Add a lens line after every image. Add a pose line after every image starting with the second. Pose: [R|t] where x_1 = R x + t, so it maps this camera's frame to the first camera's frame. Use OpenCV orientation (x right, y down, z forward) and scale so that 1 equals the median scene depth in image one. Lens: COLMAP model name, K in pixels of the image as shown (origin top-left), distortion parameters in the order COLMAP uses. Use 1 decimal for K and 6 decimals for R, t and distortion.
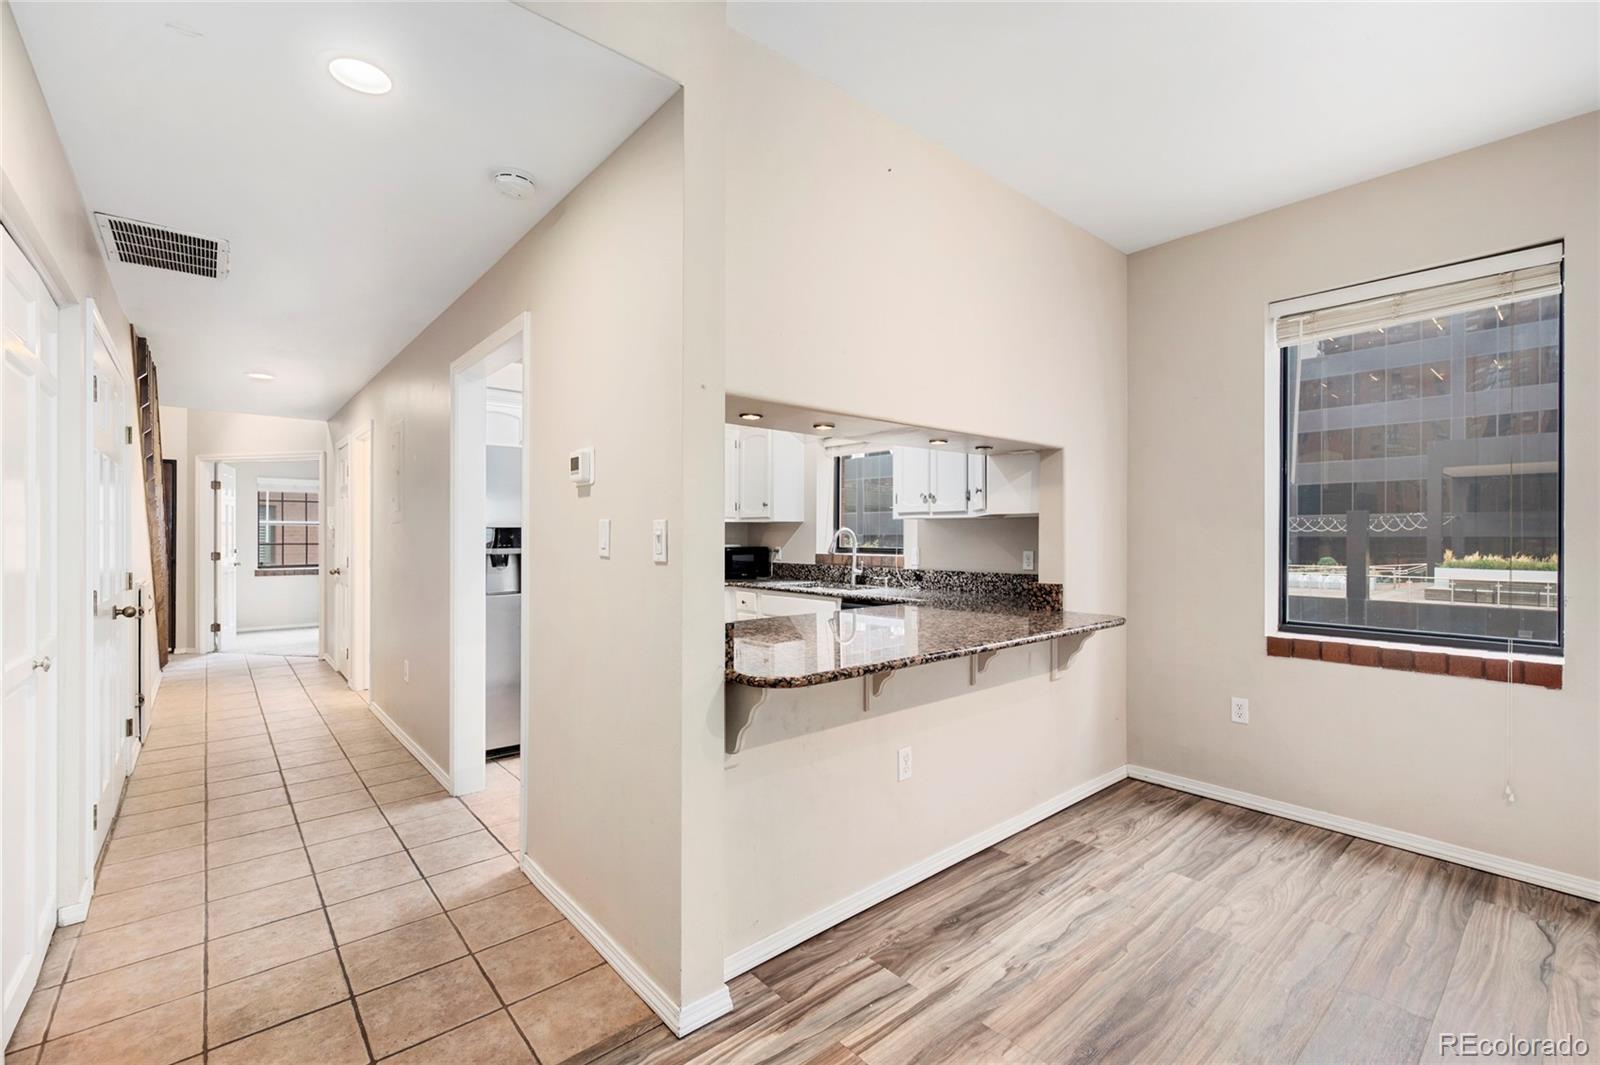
lens RADIAL K [[685.7, 0, 814.9], [0, 685.7, 534.6], [0, 0, 1]] dist [0.001267, 0.000702]
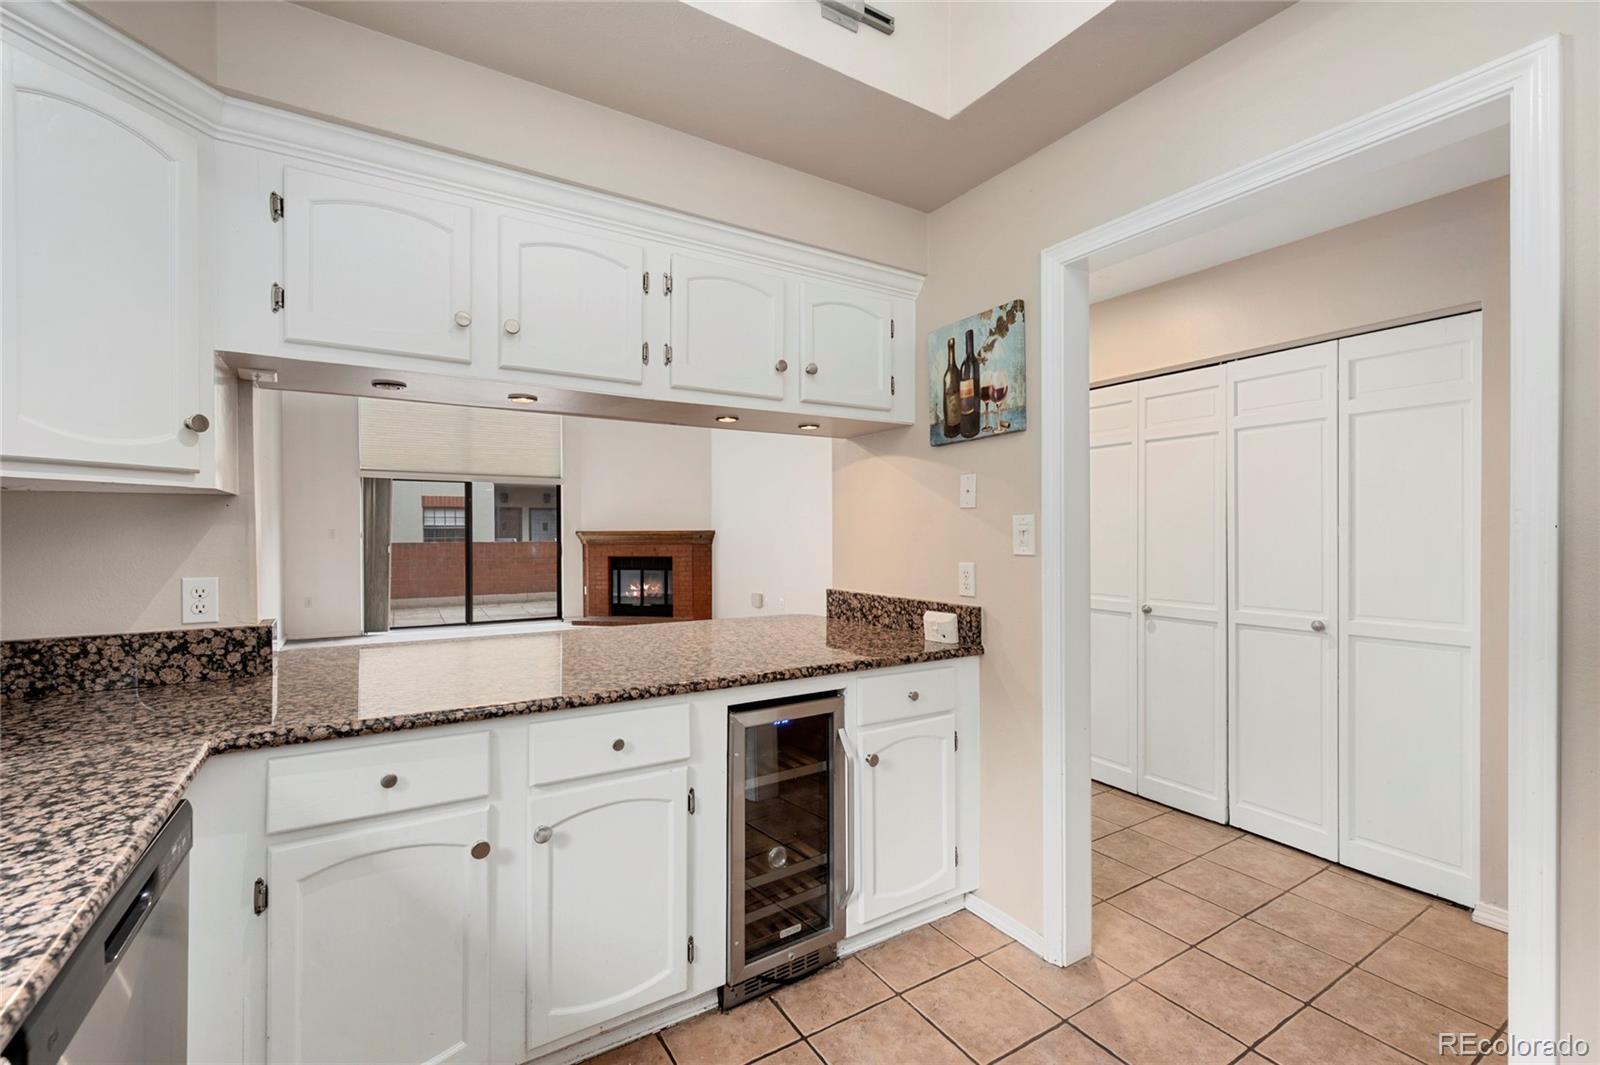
lens RADIAL K [[685.7, 0, 802.3], [0, 685.7, 535.8], [0, 0, 1]] dist [0.001267, 0.000702]
pose [[-0.986077, 0.001421, 0.166284, -0.201731], [0.002750, 0.999966, 0.007761, -0.003409], [-0.166267, 0.008110, -0.986047, 1.582487]]
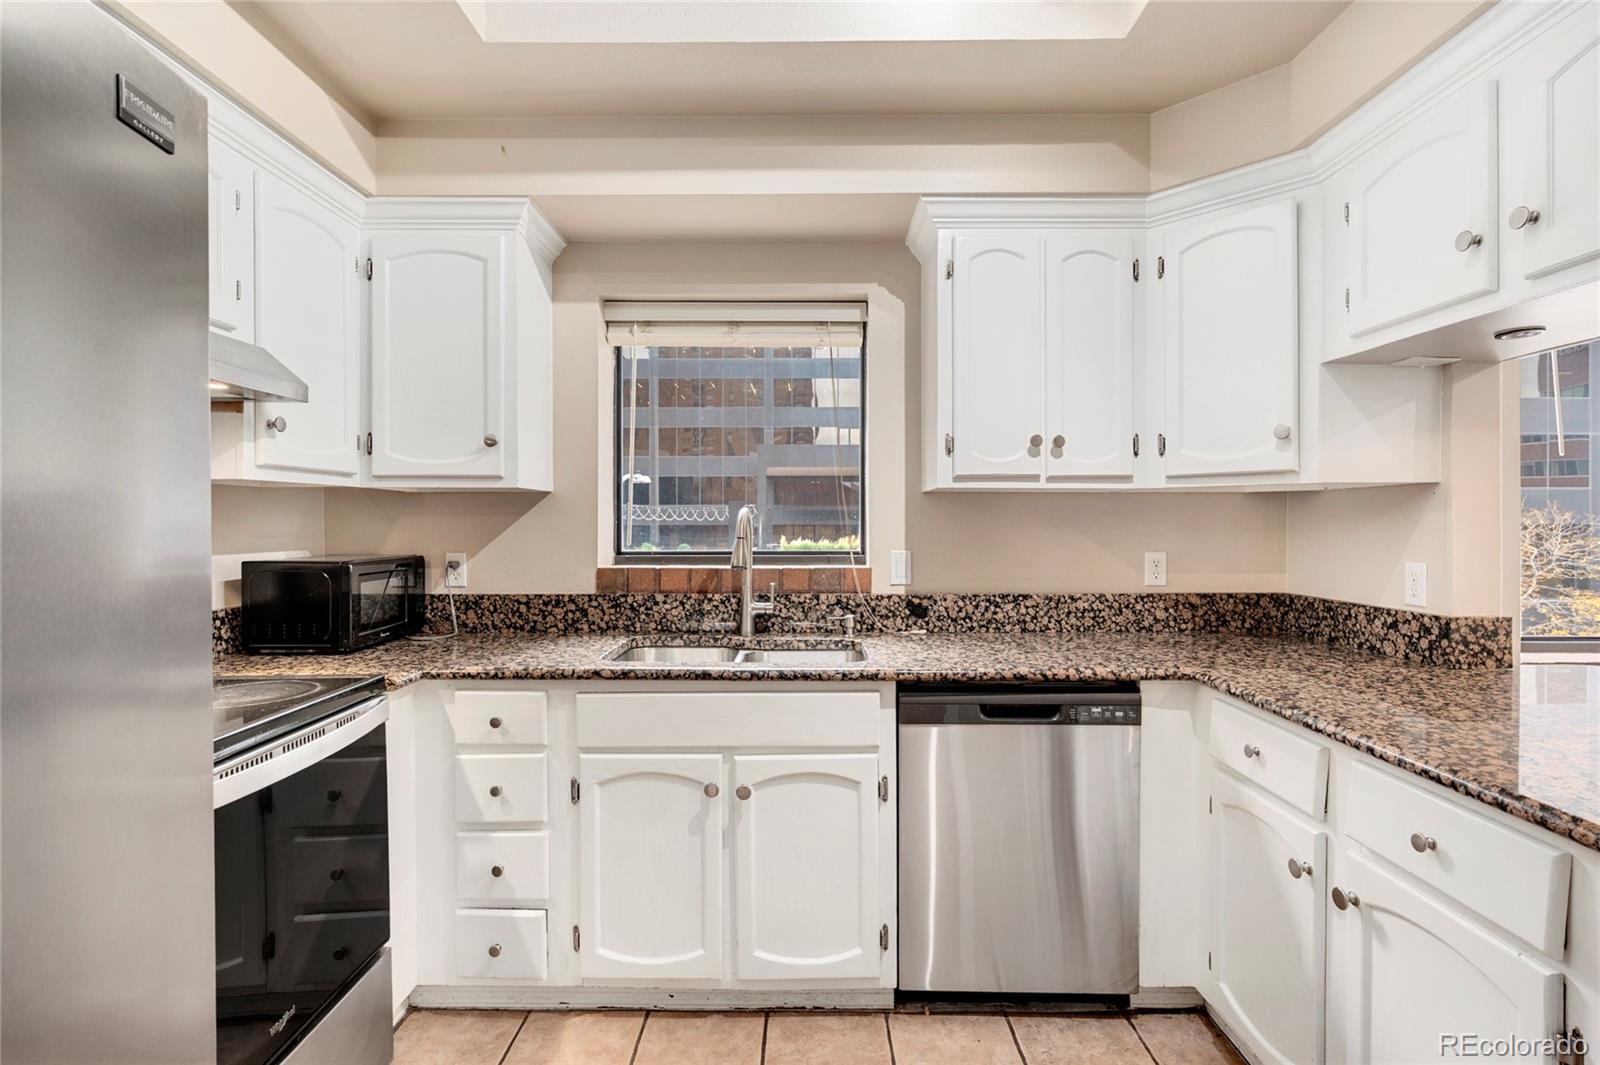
lens RADIAL K [[755.5, 0, 796.0], [0, 755.5, 523.9], [0, 0, 1]] dist [0.000470, 0.000164]
pose [[0.665581, -0.000401, 0.746326, -0.468778], [-0.000689, 0.999999, 0.001153, 0.000005], [-0.746325, -0.001282, 0.665580, 1.069609]]
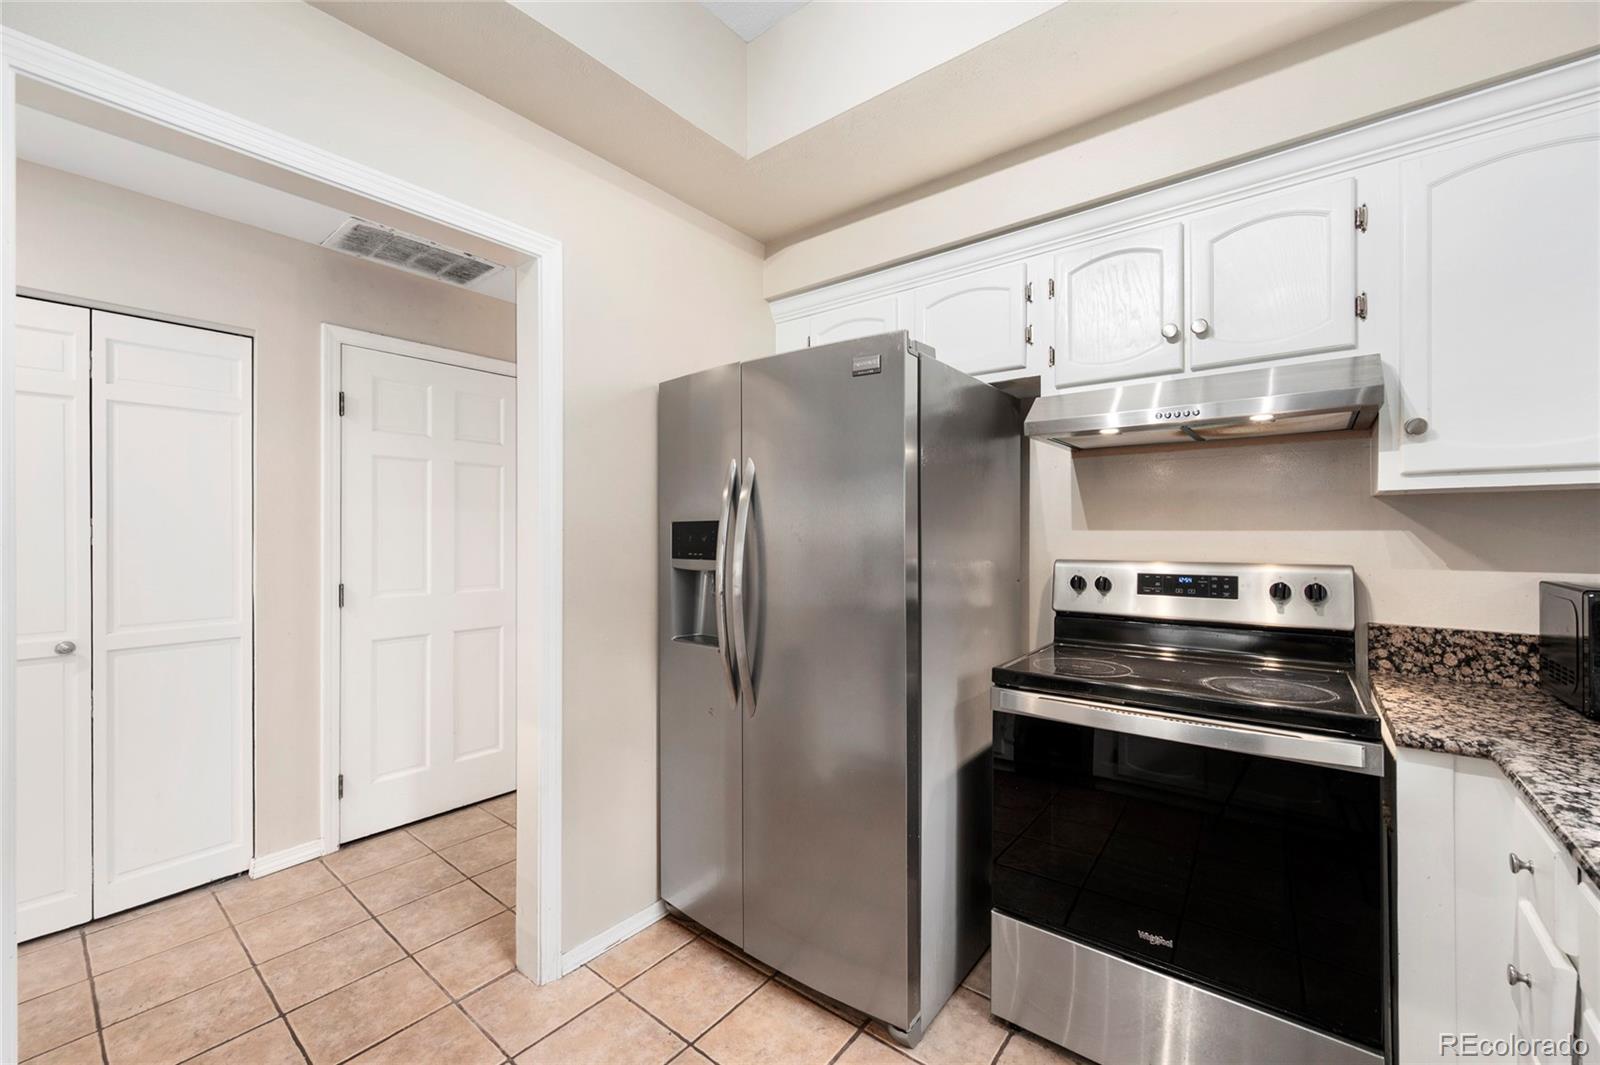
lens RADIAL K [[637.3, 0, 799.6], [0, 637.3, 527.2], [0, 0, 1]] dist [-0.001577, -0.000486]
pose [[0.172925, -0.006604, -0.984913, 0.082484], [-0.000532, 0.999977, -0.006798, -0.002378], [0.984935, 0.001700, 0.172917, 1.256347]]
